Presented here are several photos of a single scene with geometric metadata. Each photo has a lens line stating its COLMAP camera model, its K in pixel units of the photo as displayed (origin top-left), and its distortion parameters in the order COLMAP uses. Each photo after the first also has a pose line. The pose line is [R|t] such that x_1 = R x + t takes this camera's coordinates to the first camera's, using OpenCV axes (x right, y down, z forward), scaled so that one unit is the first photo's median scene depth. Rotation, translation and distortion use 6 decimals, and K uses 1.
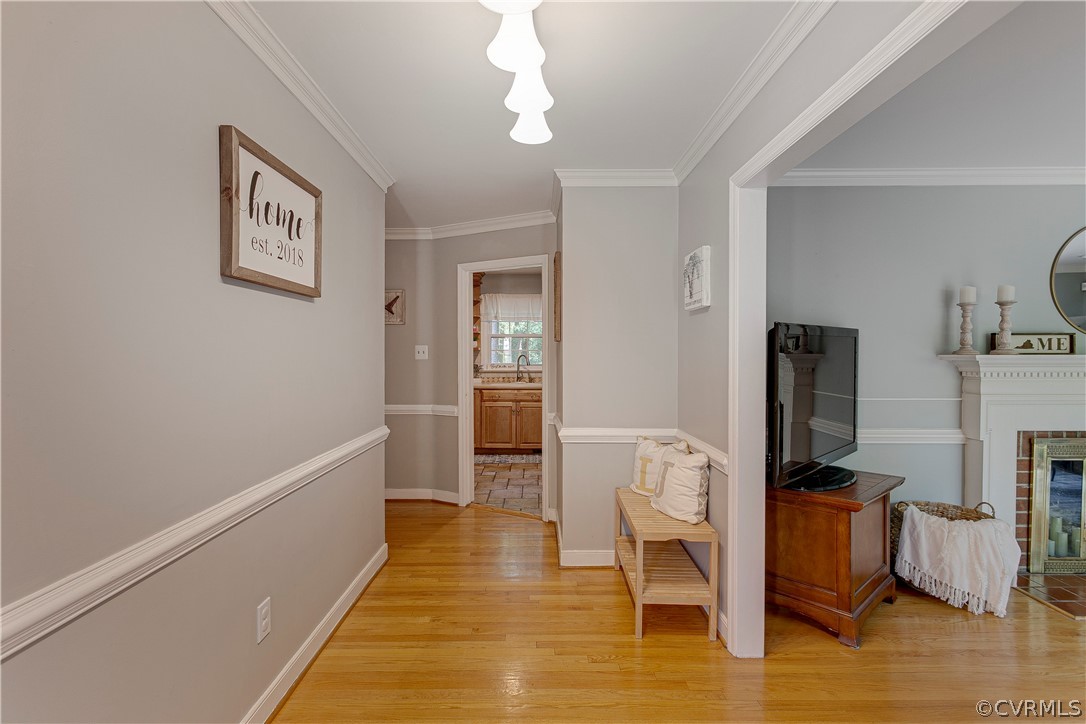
lens RADIAL K [[524.0, 0, 538.0], [0, 524.0, 363.8], [0, 0, 1]] dist [0.016820, -0.002439]
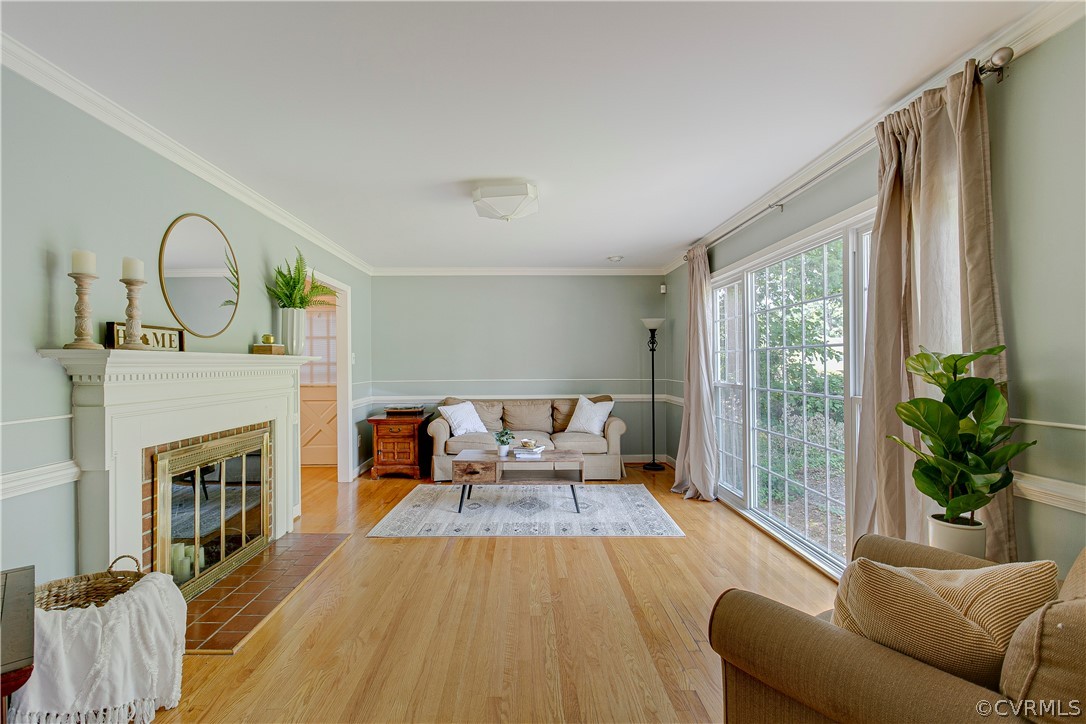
lens RADIAL K [[524.0, 0, 536.2], [0, 524.0, 370.7], [0, 0, 1]] dist [0.016820, -0.002439]
pose [[-0.000596, -0.014609, 0.999893, 0.122768], [0.020988, 0.999673, 0.014618, 0.011592], [-0.999780, 0.020994, -0.000289, 0.412450]]
